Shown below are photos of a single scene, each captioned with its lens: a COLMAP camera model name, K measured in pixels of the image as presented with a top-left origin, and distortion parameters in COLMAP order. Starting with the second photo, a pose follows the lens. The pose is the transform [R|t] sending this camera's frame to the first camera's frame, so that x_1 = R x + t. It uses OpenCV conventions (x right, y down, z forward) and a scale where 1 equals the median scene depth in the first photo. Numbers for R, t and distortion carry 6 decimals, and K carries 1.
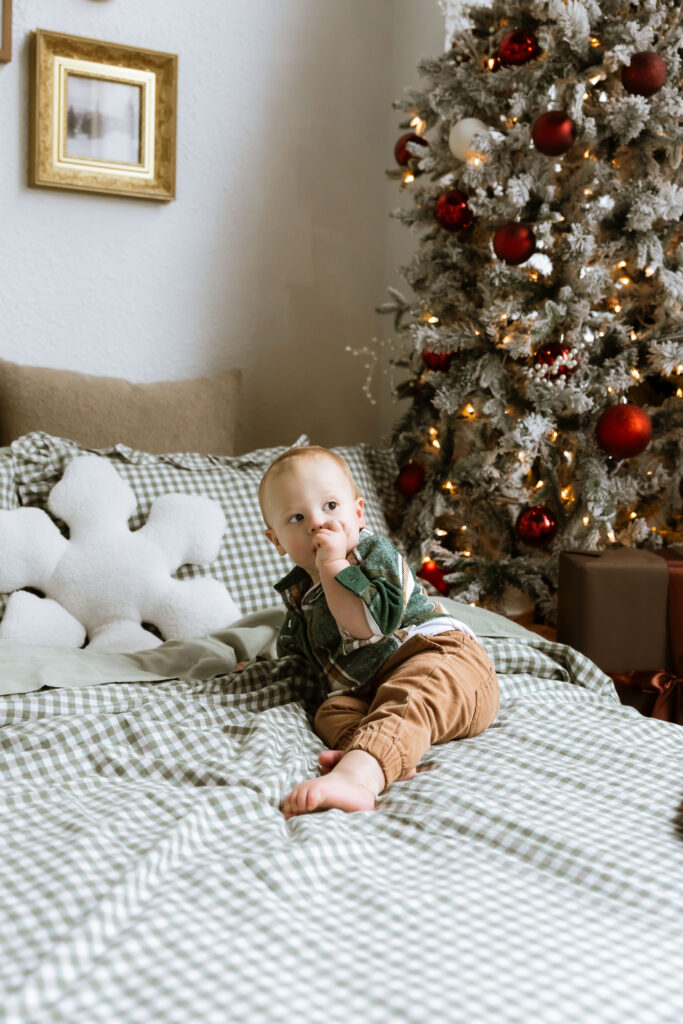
lens RADIAL K [[1176.3, 0, 342.1], [0, 1176.3, 526.5], [0, 0, 1]] dist [-0.006037, -0.004669]
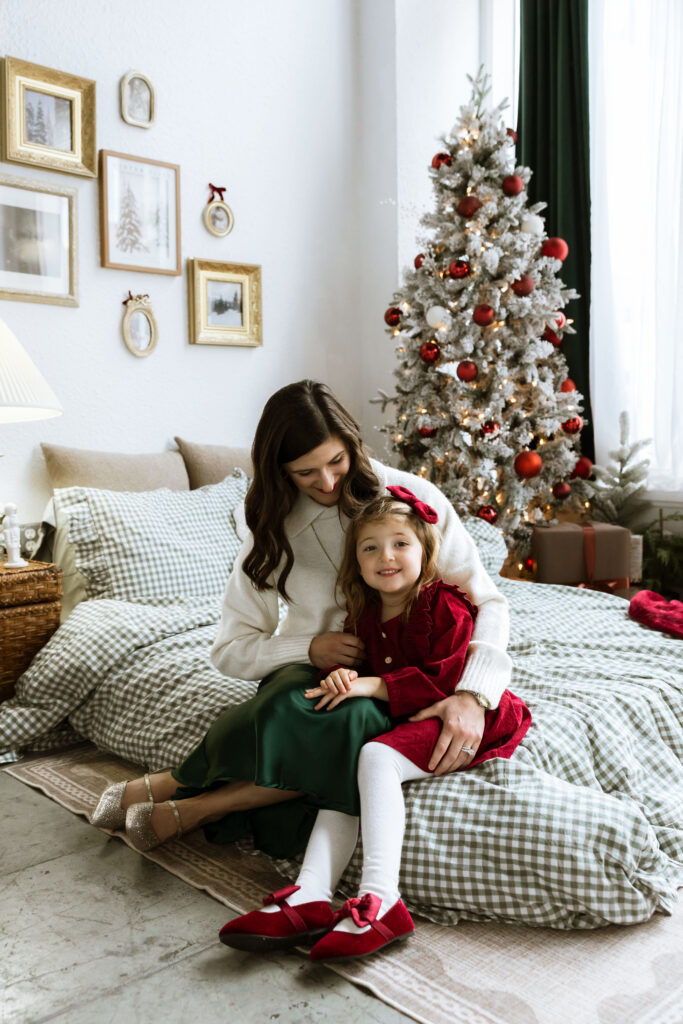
lens RADIAL K [[932.1, 0, 341.5], [0, 932.1, 512.0], [0, 0, 1]] dist [-0.008275, 0.004466]
pose [[0.976440, -0.069193, 0.204394, -0.376033], [0.070648, 0.997501, 0.000181, -0.023080], [-0.203896, 0.014263, 0.978889, -0.449170]]
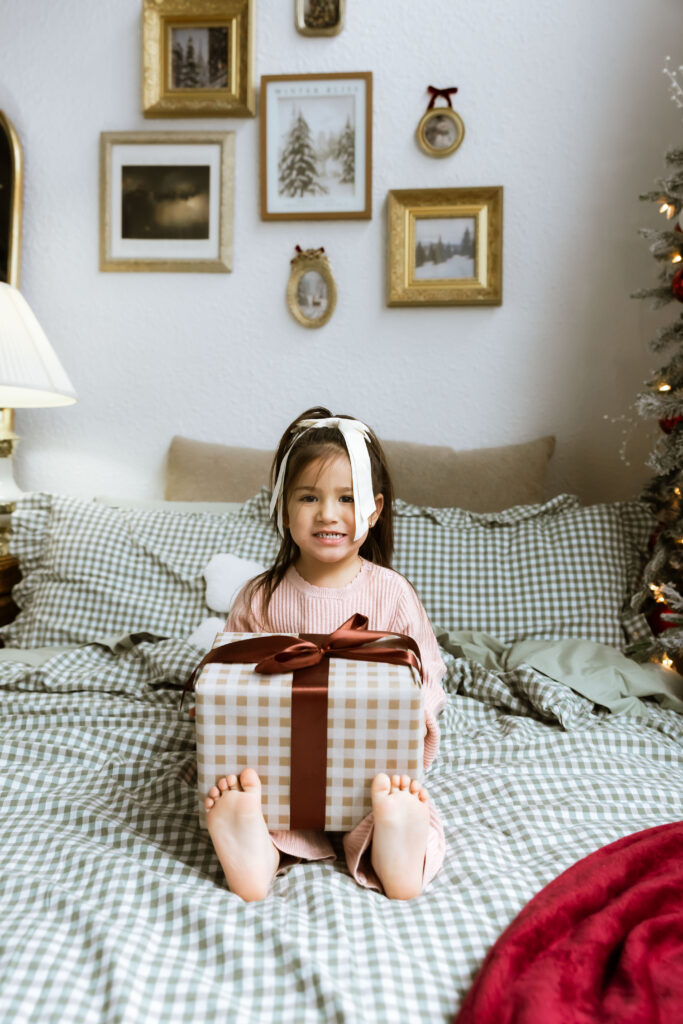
lens RADIAL K [[932.1, 0, 341.5], [0, 932.1, 512.0], [0, 0, 1]] dist [-0.008275, 0.004466]
pose [[0.794409, 0.014995, -0.607198, 0.366597], [-0.041885, 0.998668, -0.030136, -0.024100], [0.605937, 0.049372, 0.793979, 0.149602]]
